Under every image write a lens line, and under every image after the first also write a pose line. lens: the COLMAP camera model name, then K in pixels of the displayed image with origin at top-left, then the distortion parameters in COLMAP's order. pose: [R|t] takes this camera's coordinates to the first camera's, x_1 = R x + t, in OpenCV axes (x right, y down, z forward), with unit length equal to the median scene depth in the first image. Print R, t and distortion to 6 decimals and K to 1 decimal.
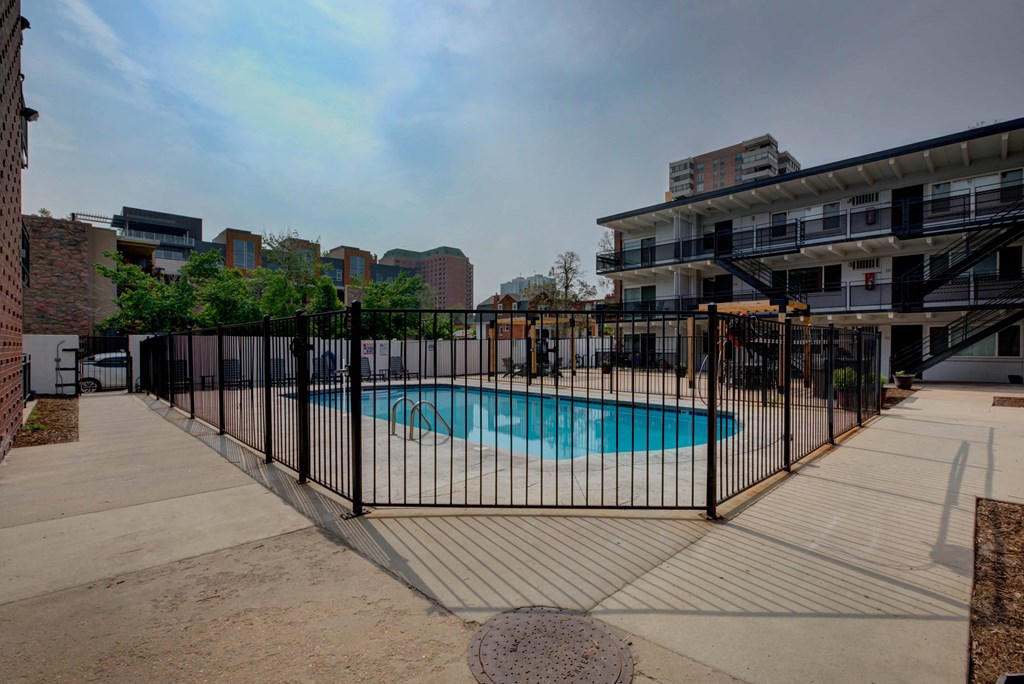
lens RADIAL K [[464.0, 0, 512.0], [0, 464.0, 342.0], [0, 0, 1]] dist [0.002607, 0.000244]
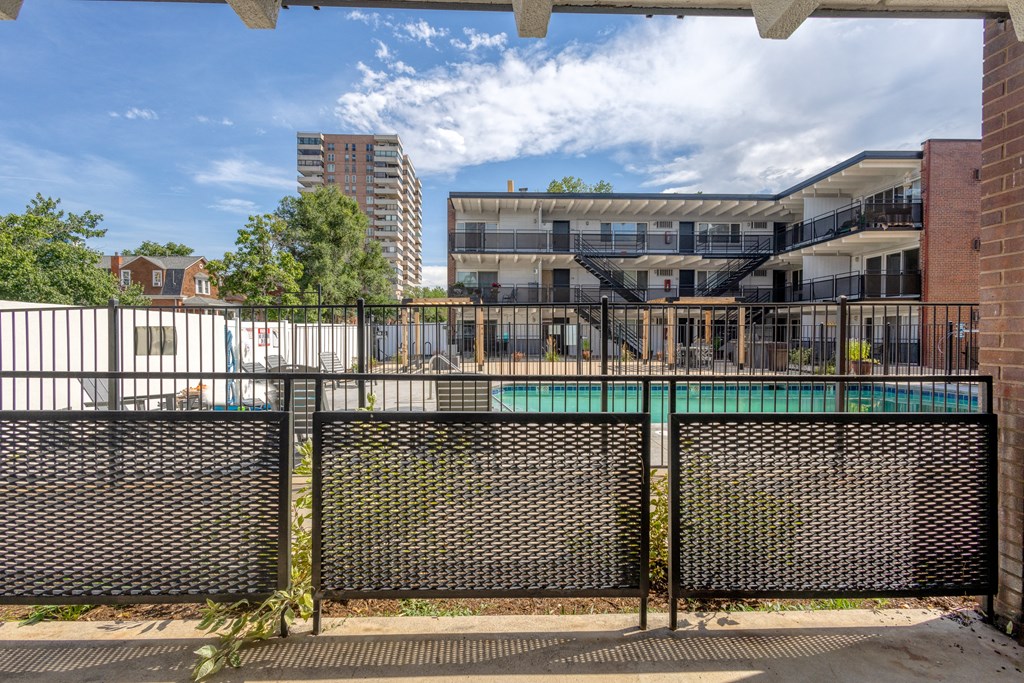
lens RADIAL K [[498.6, 0, 512.0], [0, 498.6, 341.5], [0, 0, 1]] dist [-0.001723, -0.000028]
pose [[0.676767, -0.002873, 0.736192, -0.569332], [-0.006704, 0.999927, 0.010065, 0.020012], [-0.736167, -0.011748, 0.676698, 0.317272]]
